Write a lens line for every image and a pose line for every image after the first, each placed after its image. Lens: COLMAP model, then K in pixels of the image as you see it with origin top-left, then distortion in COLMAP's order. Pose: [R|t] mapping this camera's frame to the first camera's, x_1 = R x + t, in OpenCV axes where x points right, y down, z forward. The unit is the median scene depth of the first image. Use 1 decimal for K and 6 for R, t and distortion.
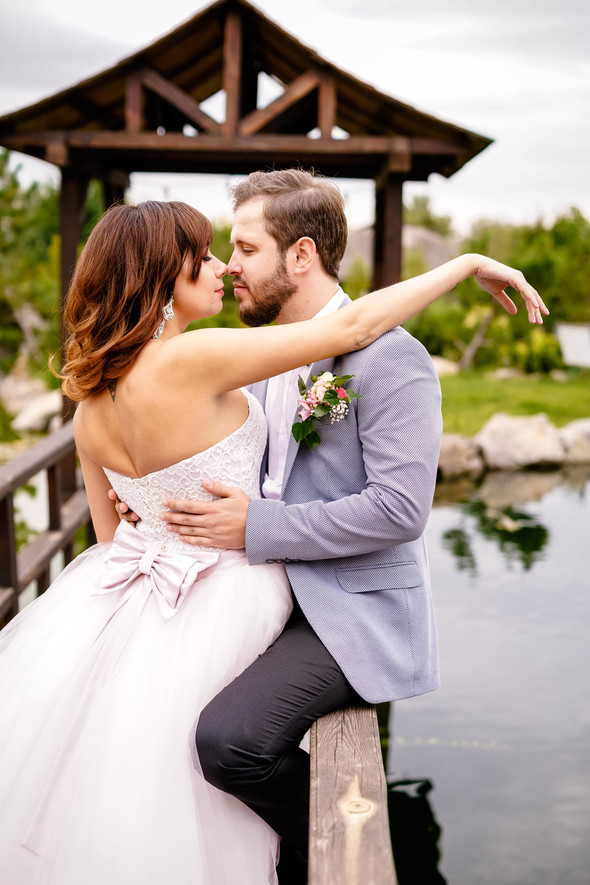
lens RADIAL K [[1412.2, 0, 295.0], [0, 1412.2, 442.5], [0, 0, 1]] dist [-0.228075, 0.002090]
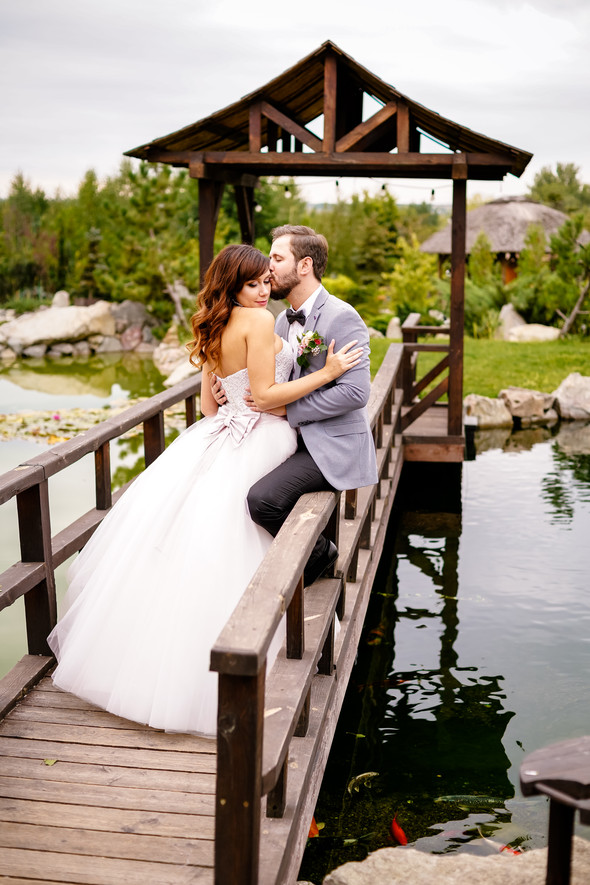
lens RADIAL K [[1412.2, 0, 295.0], [0, 1412.2, 442.5], [0, 0, 1]] dist [-0.228075, 0.002090]
pose [[0.994168, 0.007540, -0.107577, 0.060101], [-0.005338, 0.999771, 0.020739, 0.022306], [0.107709, -0.020043, 0.993980, -0.286102]]
